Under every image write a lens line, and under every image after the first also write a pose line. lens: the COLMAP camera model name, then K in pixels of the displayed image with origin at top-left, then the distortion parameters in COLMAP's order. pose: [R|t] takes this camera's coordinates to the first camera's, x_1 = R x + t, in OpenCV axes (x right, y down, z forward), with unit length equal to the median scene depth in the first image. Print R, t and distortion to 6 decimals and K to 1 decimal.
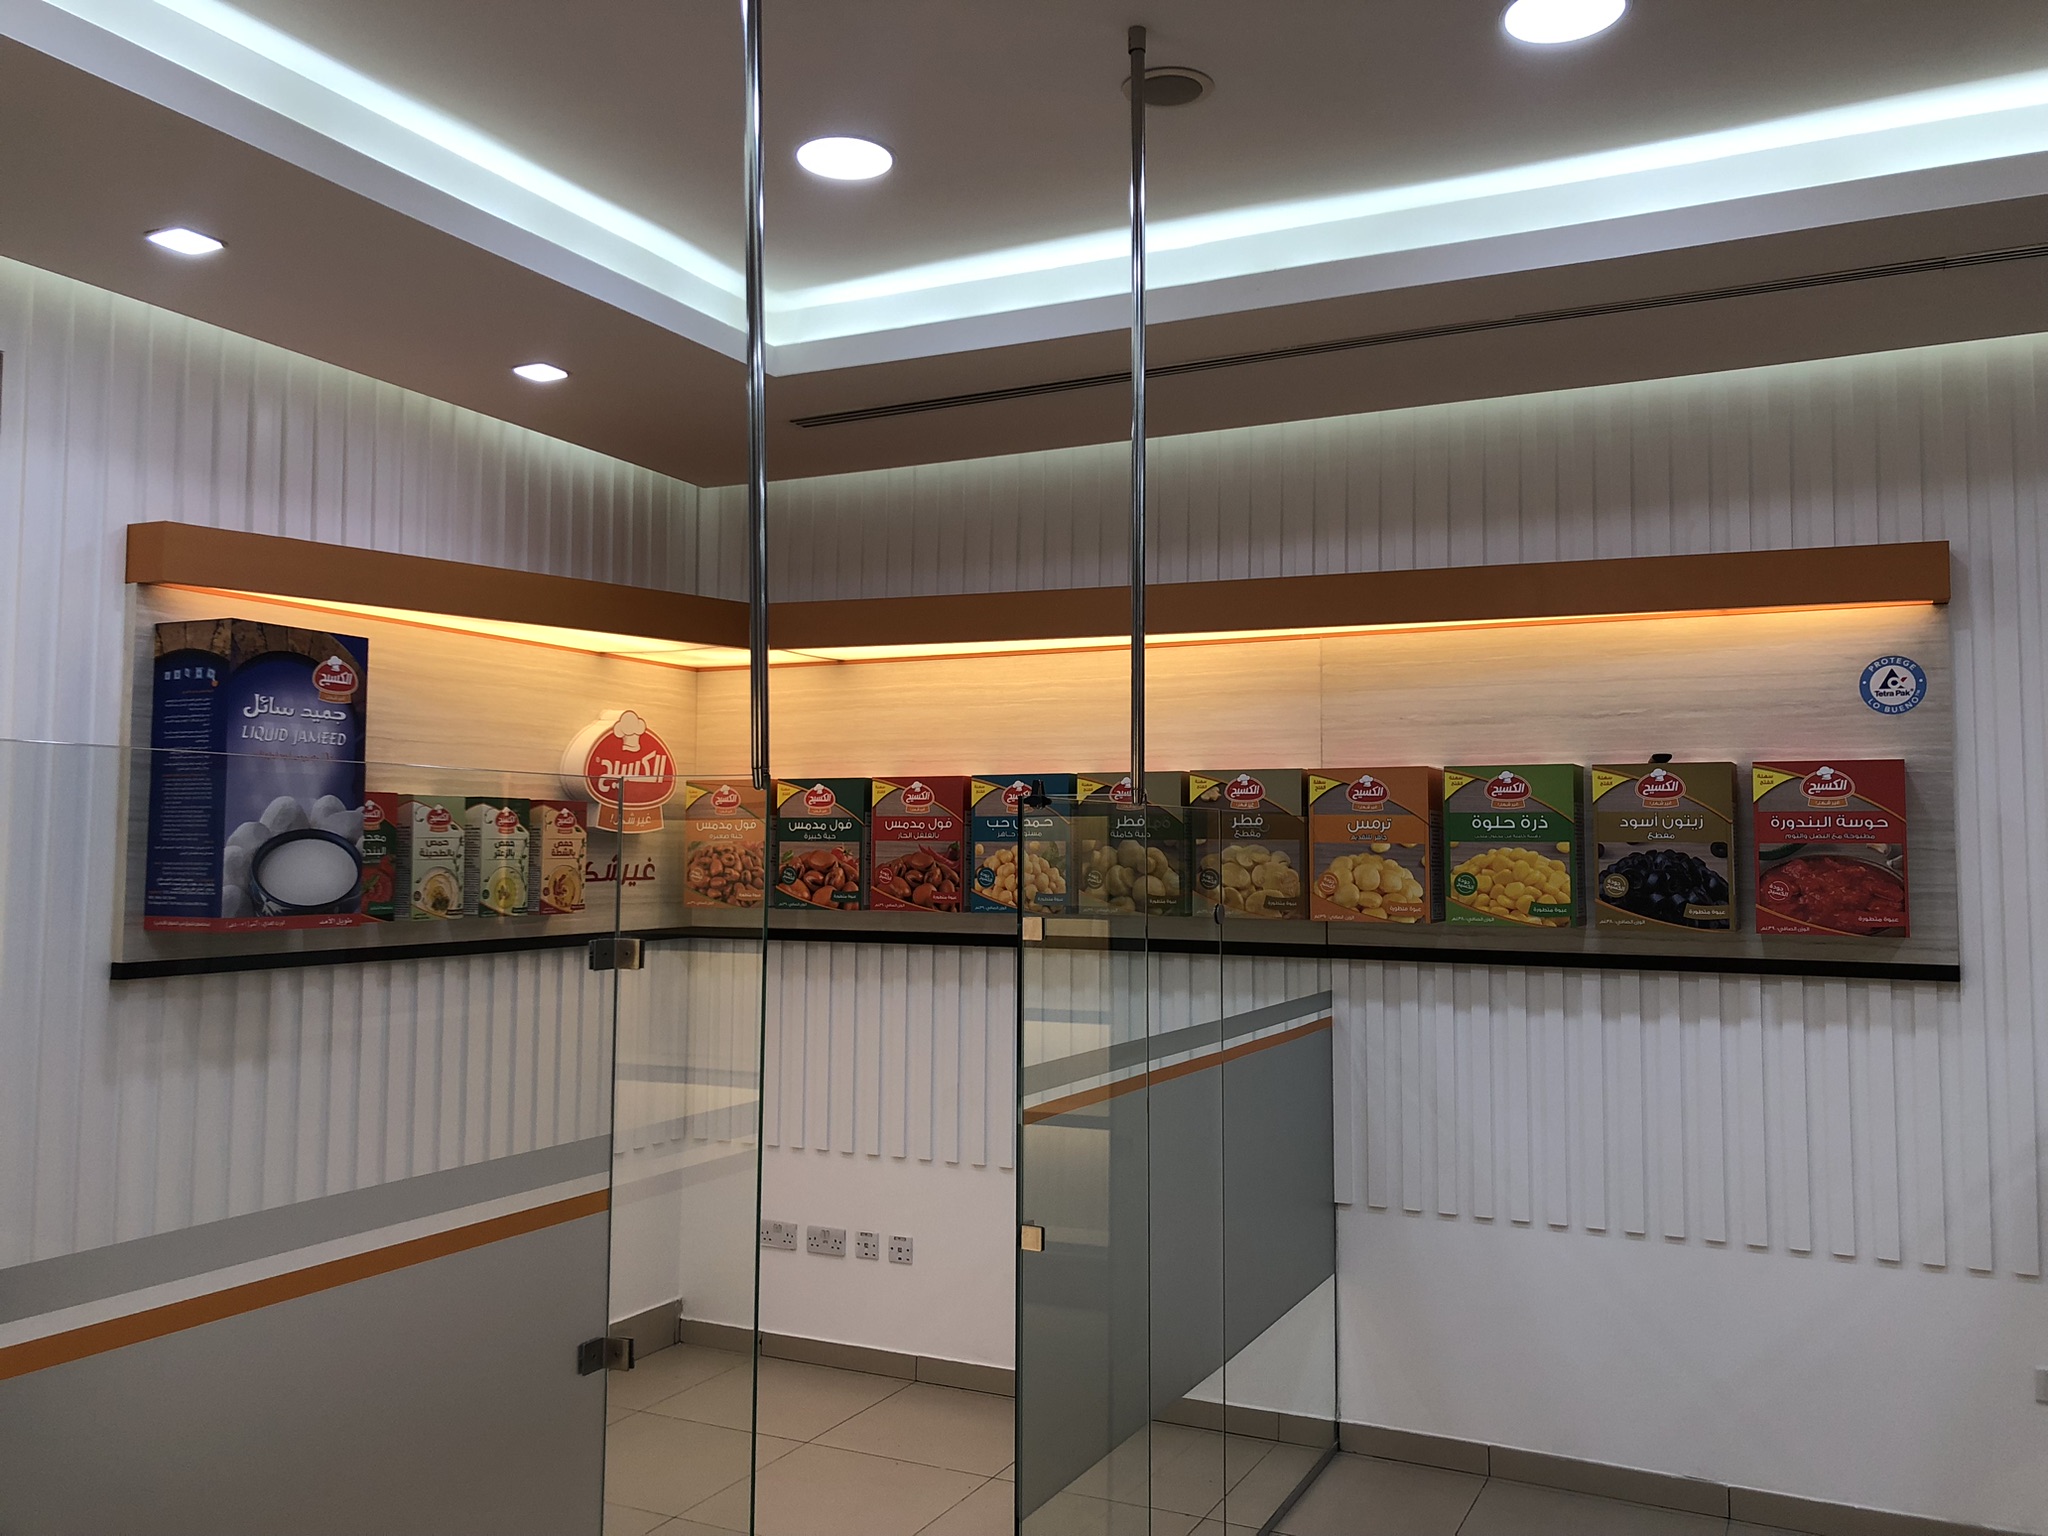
lens RADIAL K [[1670.4, 0, 1024.1], [0, 1670.4, 760.6], [0, 0, 1]] dist [0.059489, -0.061617]
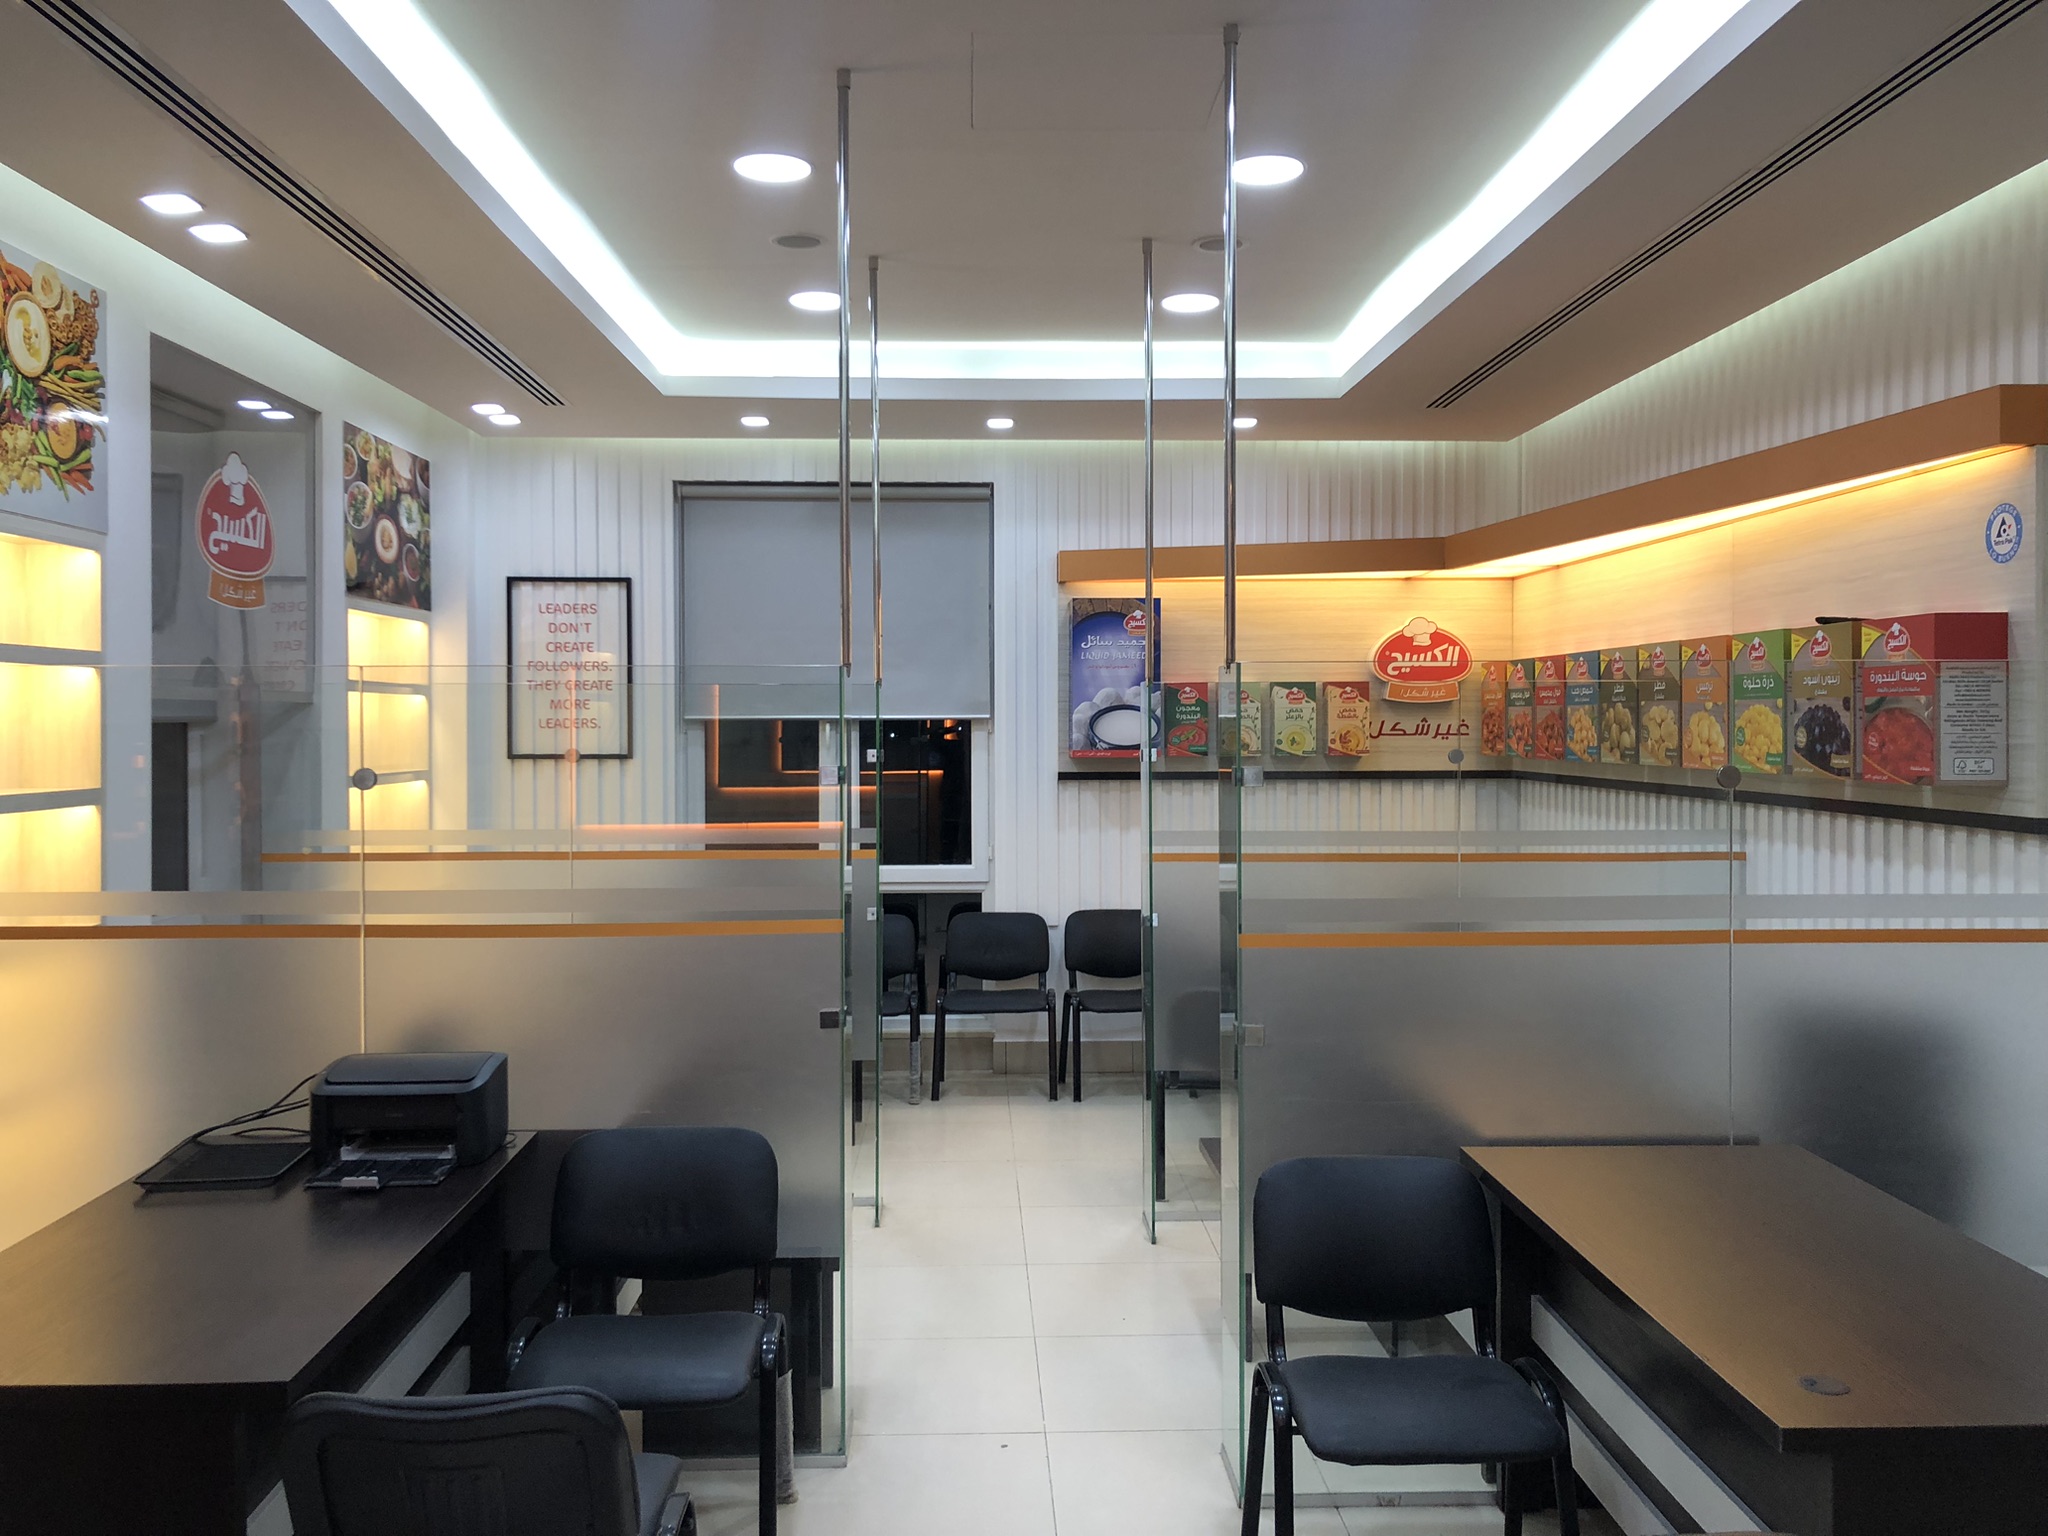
lens RADIAL K [[1670.4, 0, 1010.3], [0, 1670.4, 736.8], [0, 0, 1]] dist [0.059489, -0.061617]
pose [[0.467682, 0.002094, -0.883894, 1.039326], [0.054042, 0.998059, 0.030958, 0.011009], [0.882243, -0.062246, 0.466661, 0.022706]]
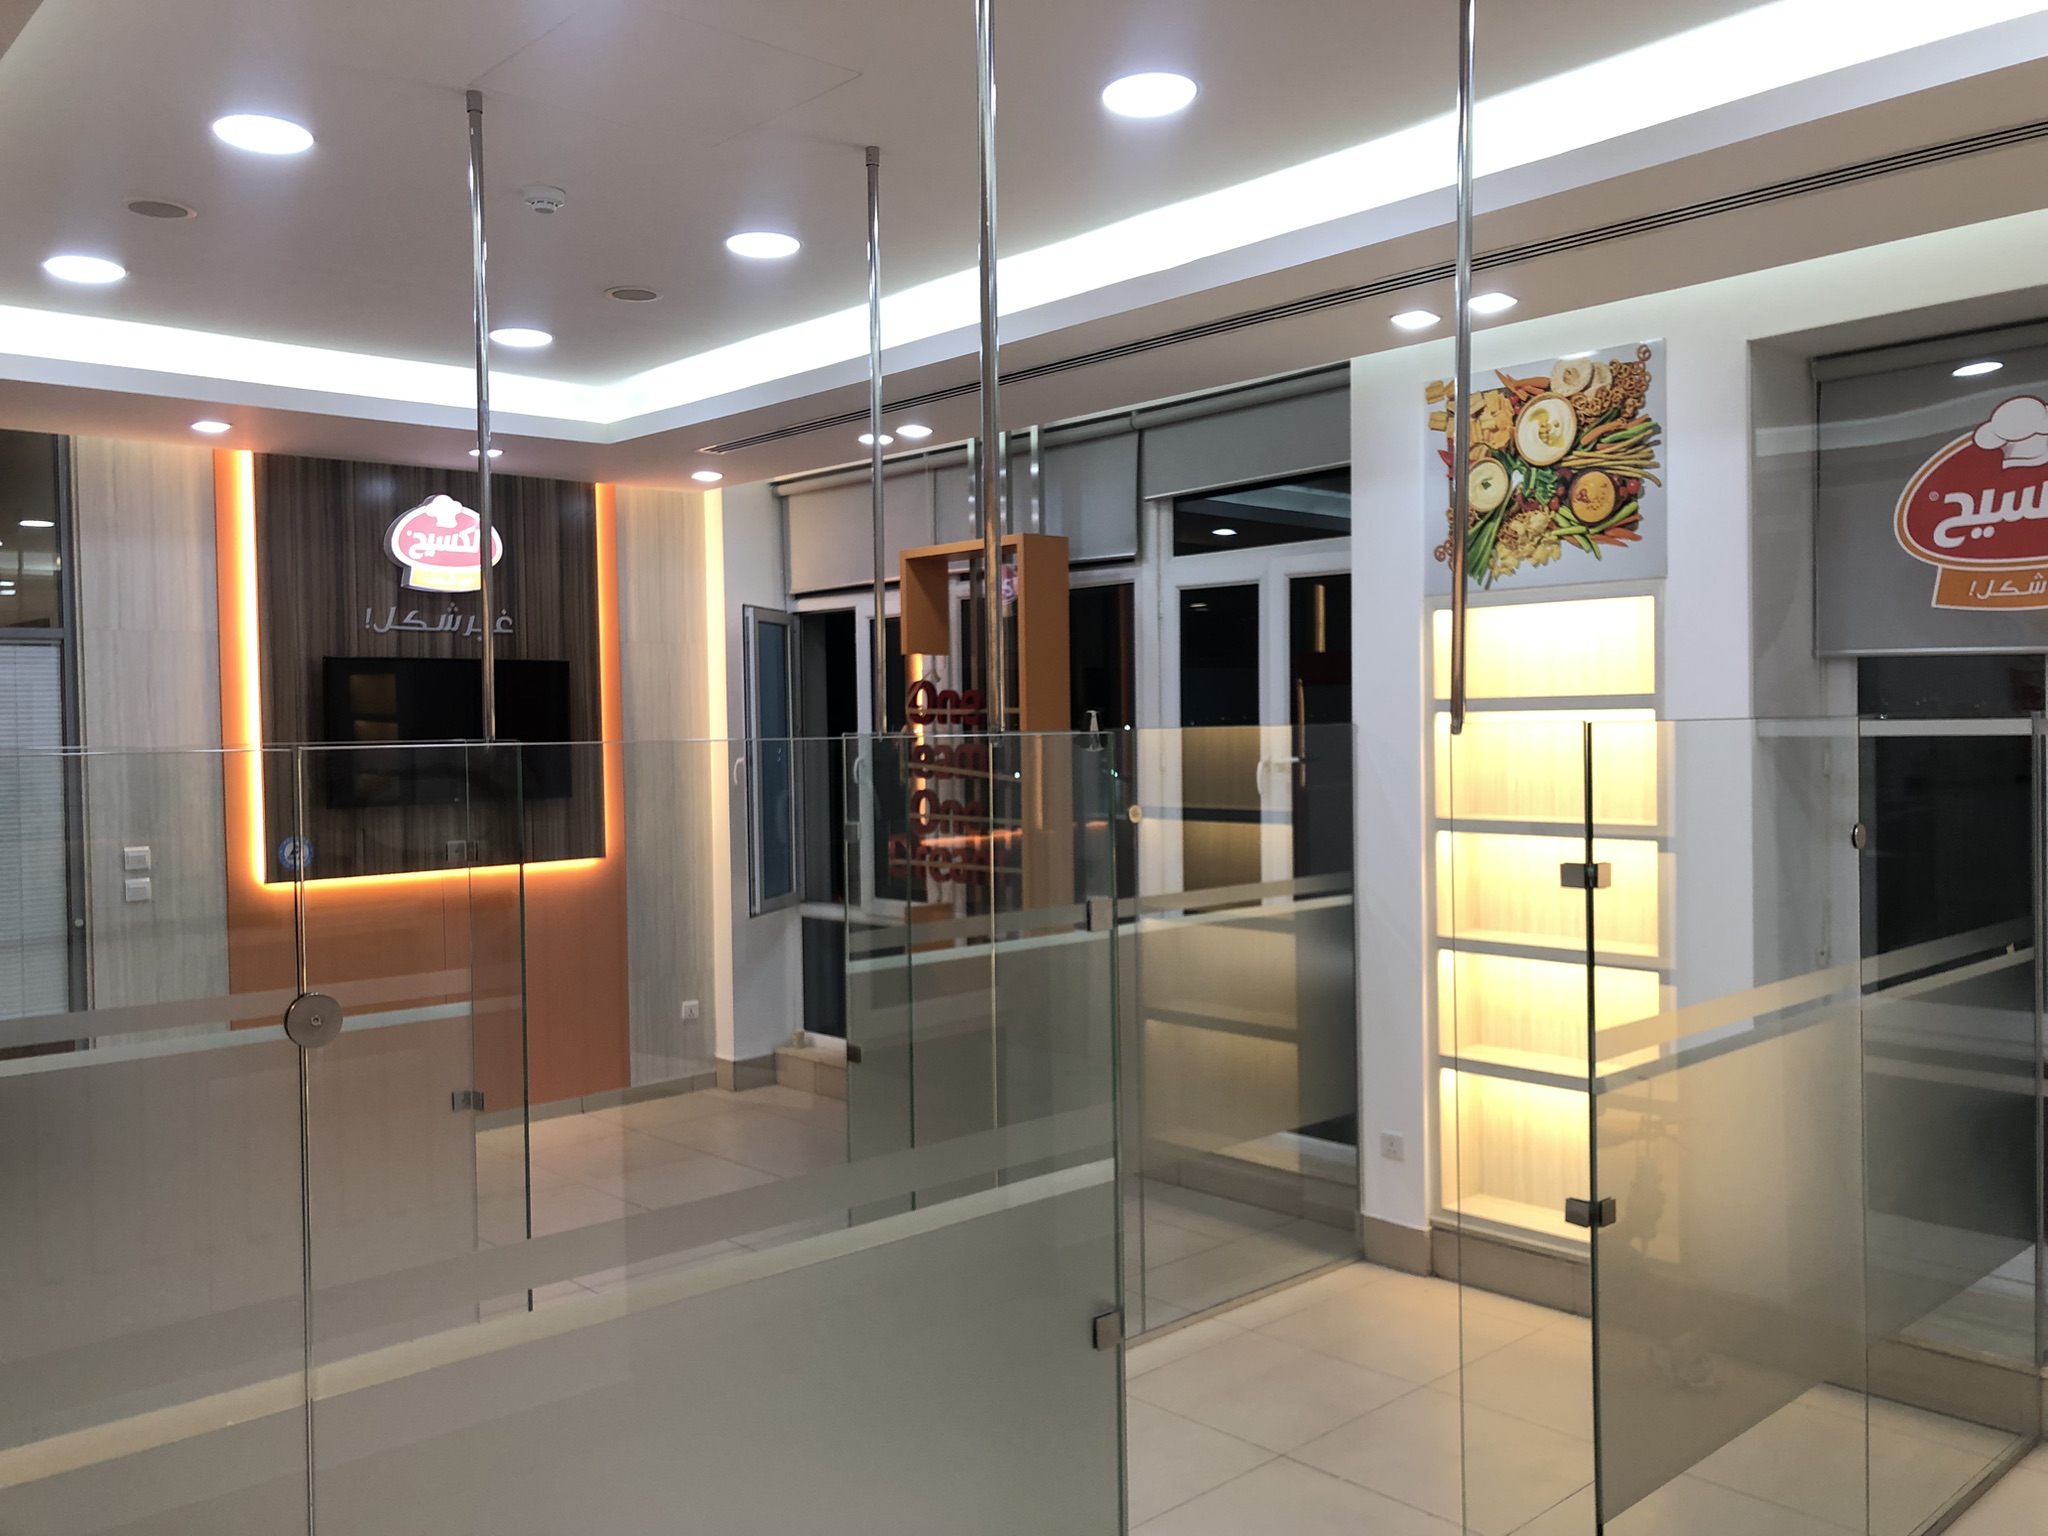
lens RADIAL K [[1670.4, 0, 1040.3], [0, 1670.4, 753.5], [0, 0, 1]] dist [0.059489, -0.061617]
pose [[-0.939422, 0.000765, 0.342761, -0.143058], [-0.014775, 0.998978, -0.042723, 0.049906], [-0.342443, -0.045199, -0.938451, 1.147707]]
